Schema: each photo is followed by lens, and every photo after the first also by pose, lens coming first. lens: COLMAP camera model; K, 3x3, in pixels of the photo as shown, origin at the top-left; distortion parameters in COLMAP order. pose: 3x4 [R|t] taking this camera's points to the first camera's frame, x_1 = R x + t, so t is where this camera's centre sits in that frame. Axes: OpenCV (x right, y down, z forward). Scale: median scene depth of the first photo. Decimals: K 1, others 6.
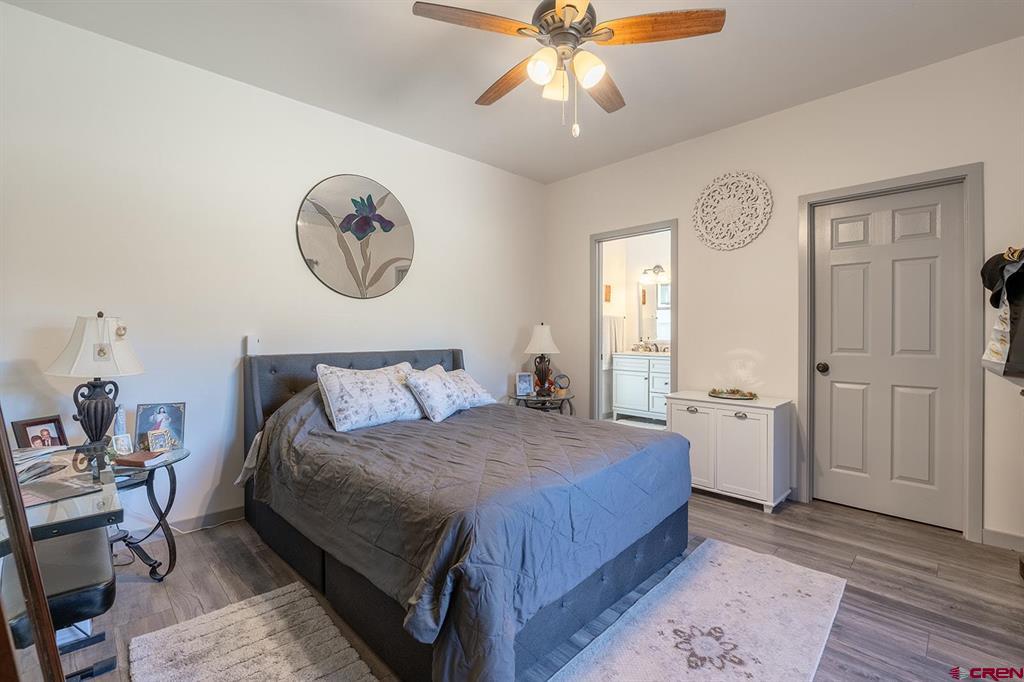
lens RADIAL K [[457.5, 0, 521.1], [0, 457.5, 331.9], [0, 0, 1]] dist [-0.003887, -0.001198]
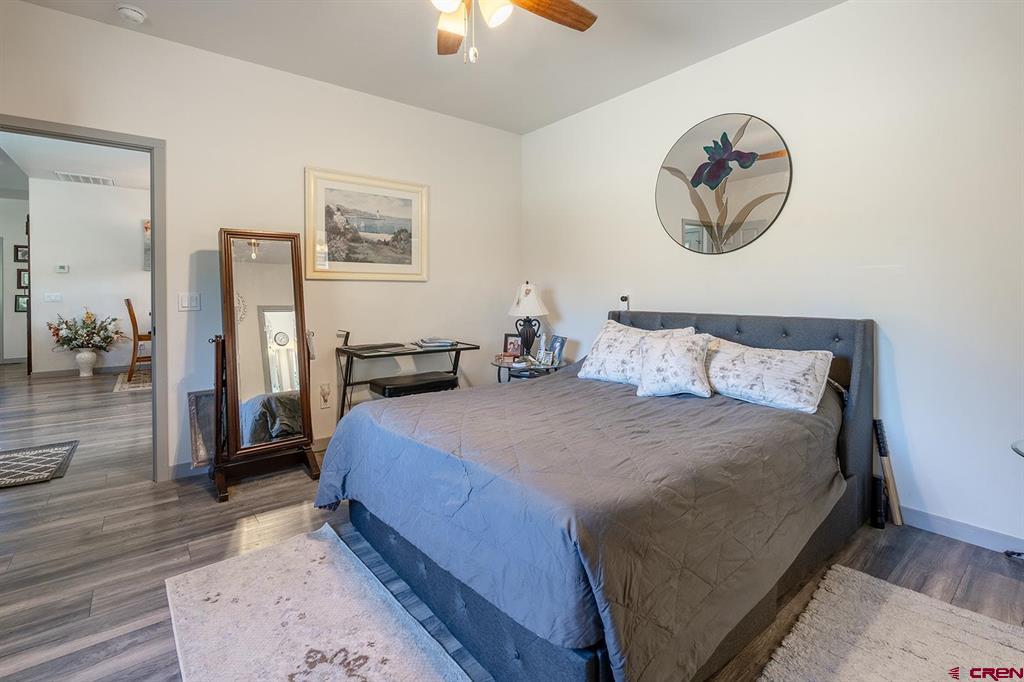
lens RADIAL K [[457.5, 0, 508.0], [0, 457.5, 289.3], [0, 0, 1]] dist [-0.003887, -0.001198]
pose [[-0.110638, -0.006215, -0.993841, 0.643735], [0.003600, 0.999971, -0.006654, 0.000799], [0.993854, -0.004314, -0.110613, 0.770035]]
